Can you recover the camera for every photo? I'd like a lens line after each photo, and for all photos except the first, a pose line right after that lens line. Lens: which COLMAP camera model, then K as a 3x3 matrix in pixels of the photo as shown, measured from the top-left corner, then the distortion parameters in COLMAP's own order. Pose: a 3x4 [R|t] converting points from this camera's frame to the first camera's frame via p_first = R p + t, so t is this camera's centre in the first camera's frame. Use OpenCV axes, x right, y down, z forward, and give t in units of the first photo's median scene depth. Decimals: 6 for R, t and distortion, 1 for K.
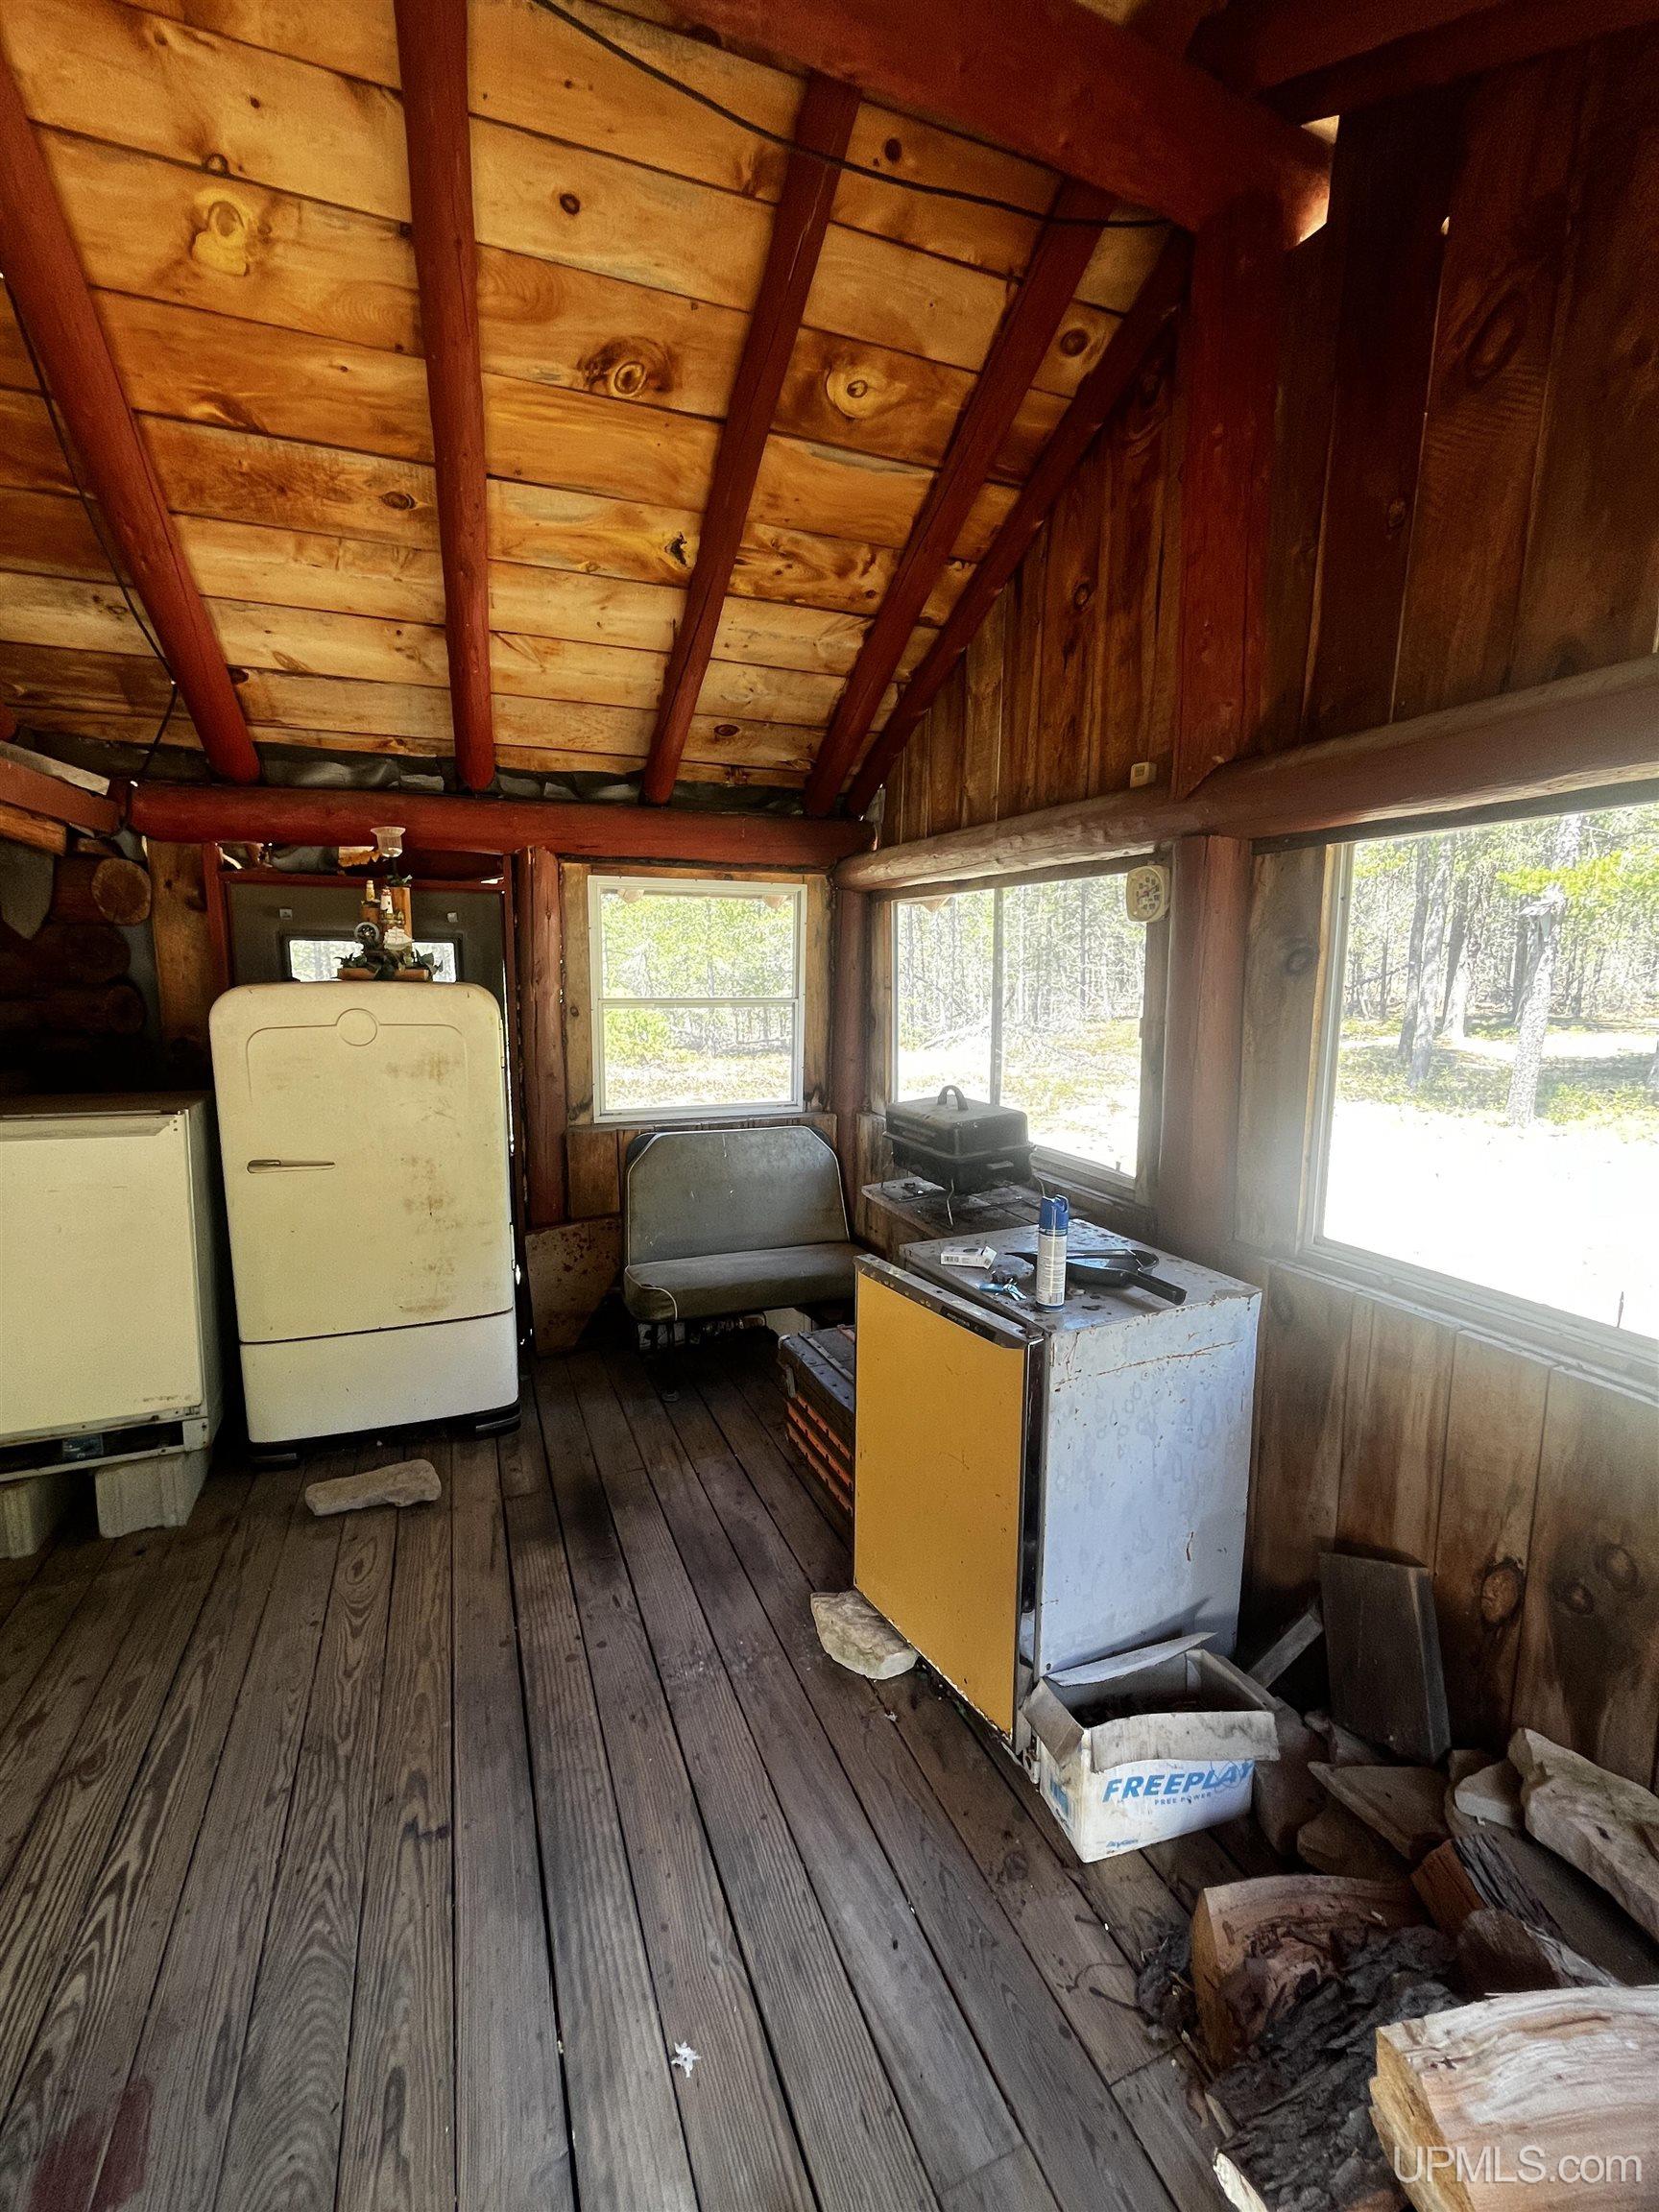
lens RADIAL K [[909.7, 0, 829.5], [0, 909.7, 1106.0], [0, 0, 1]] dist [-0.001742, -0.000003]
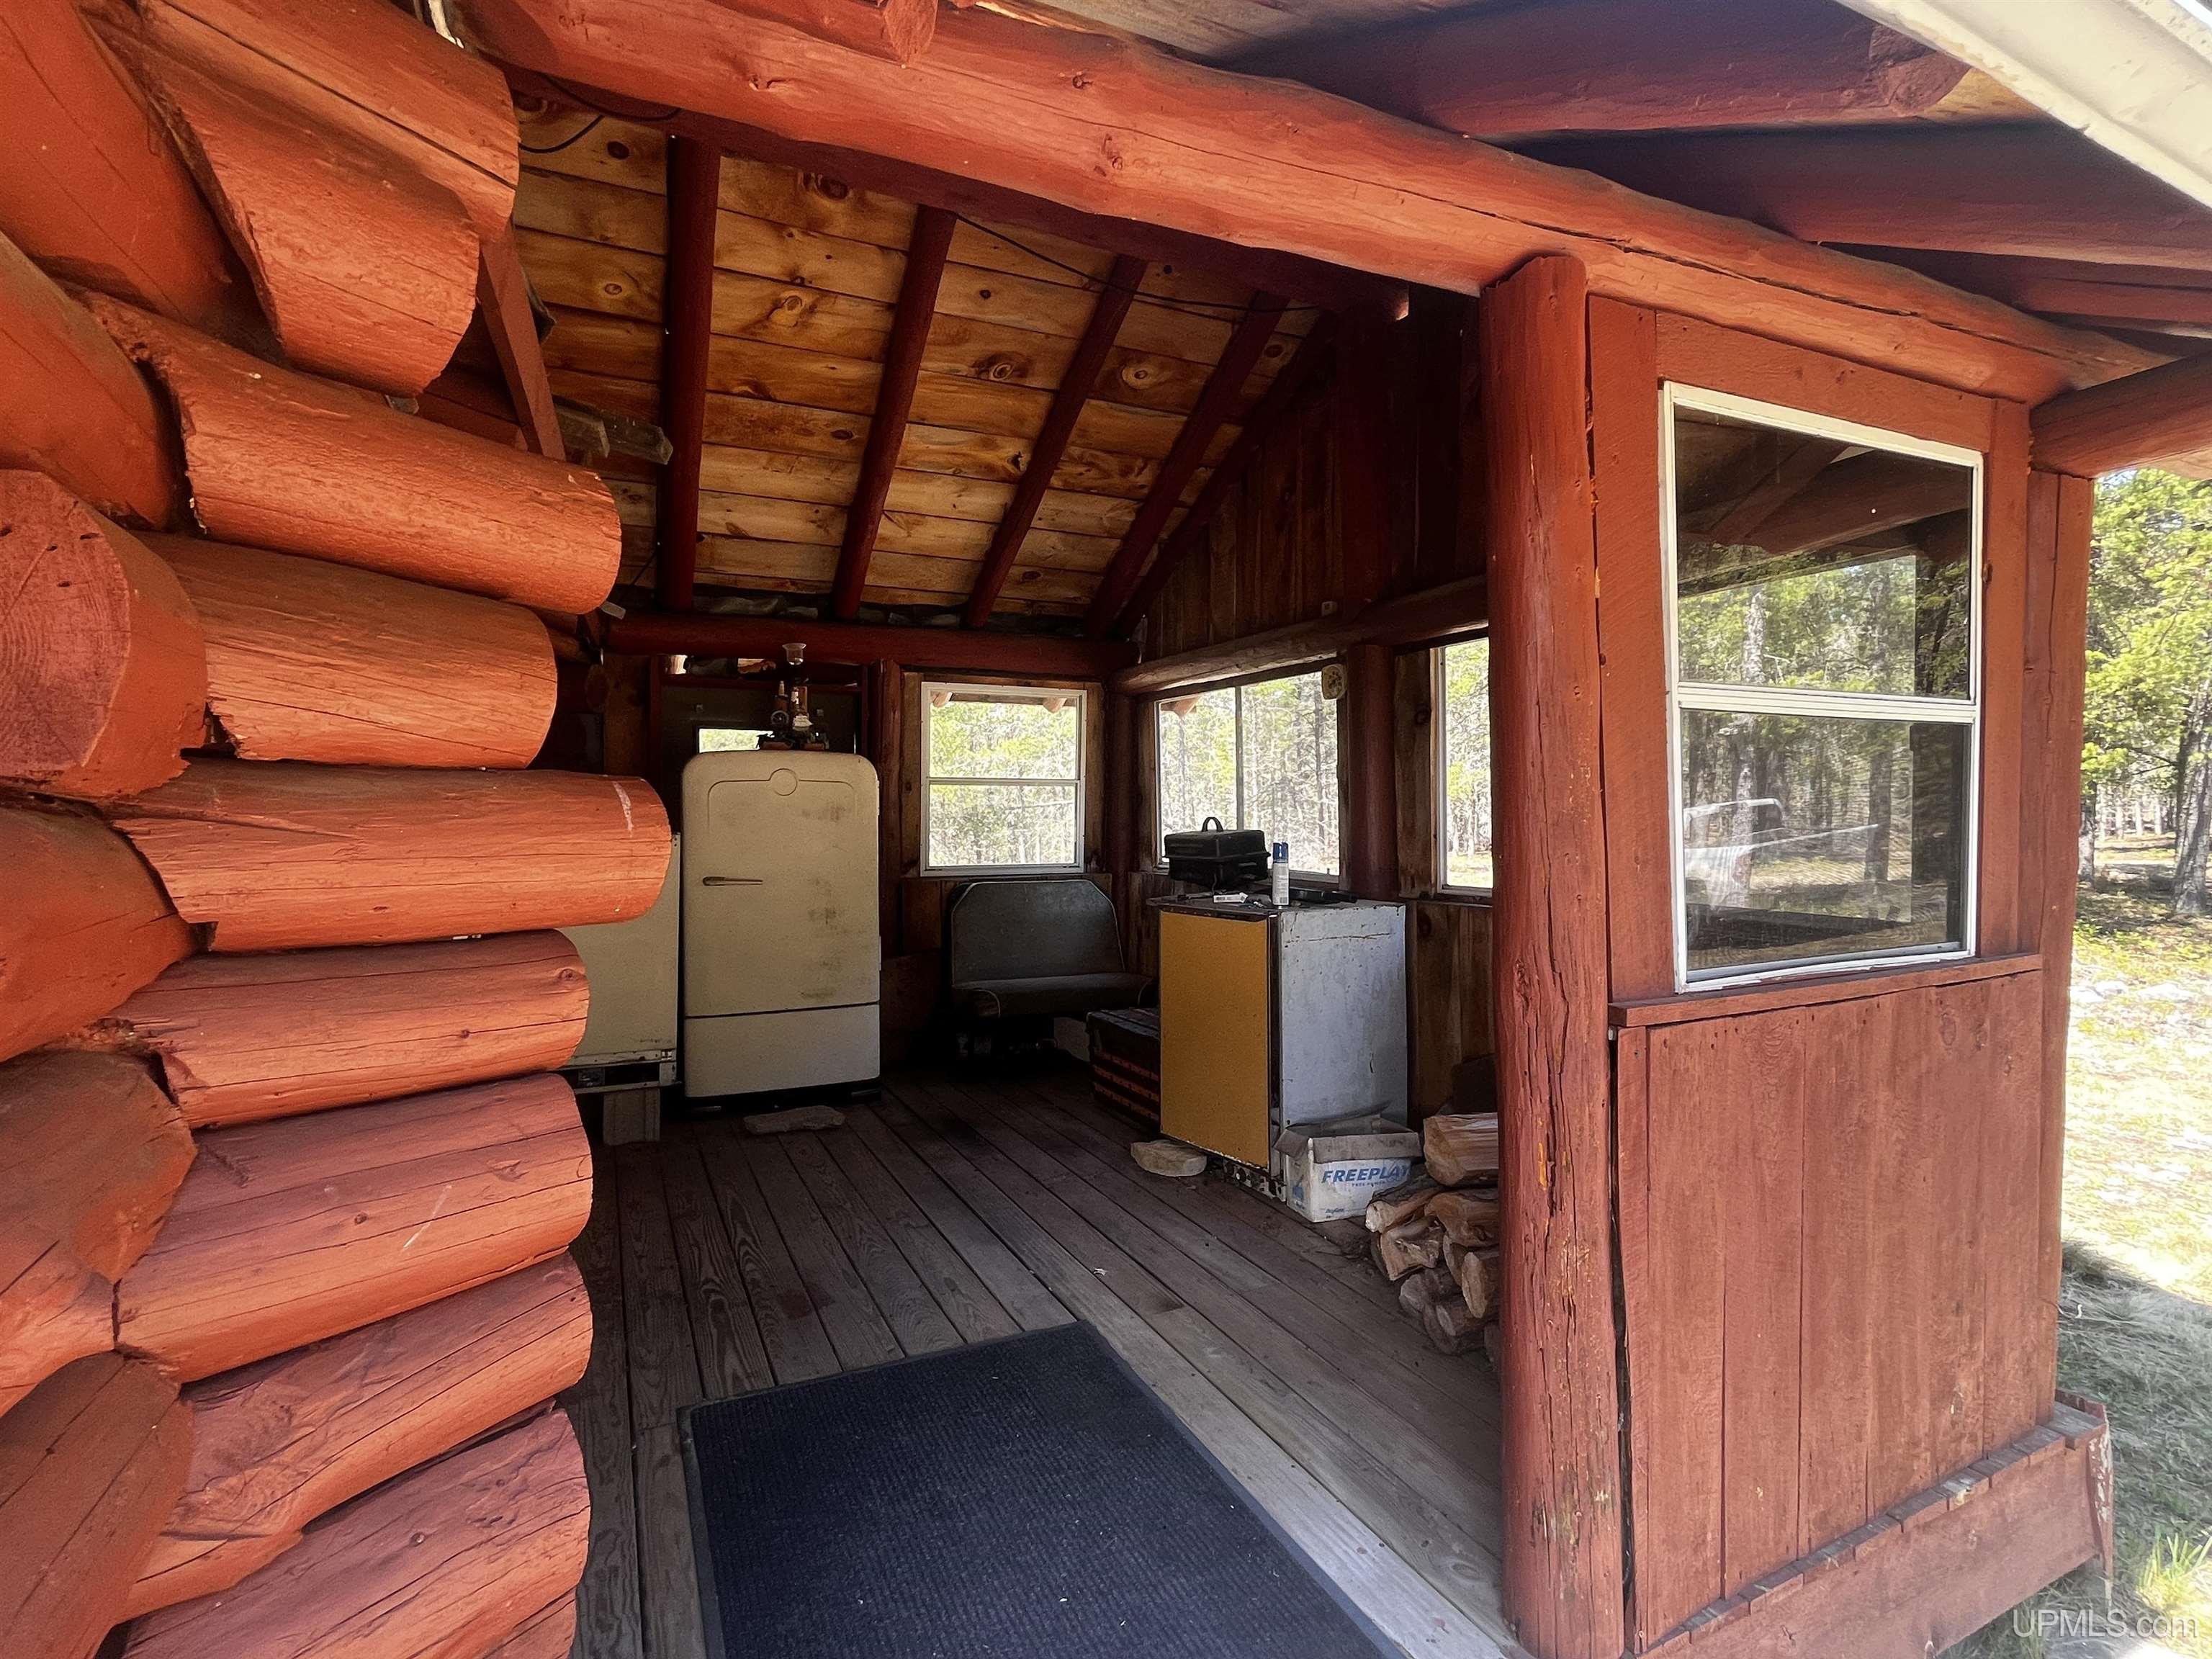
lens RADIAL K [[1036.6, 0, 1106.0], [0, 1036.6, 829.5], [0, 0, 1]] dist [0.000745, -0.000009]
pose [[0.997996, -0.009905, 0.062495, -0.132260], [0.018327, 0.990586, -0.135658, 0.213805], [-0.060563, 0.136531, 0.988783, -0.596284]]
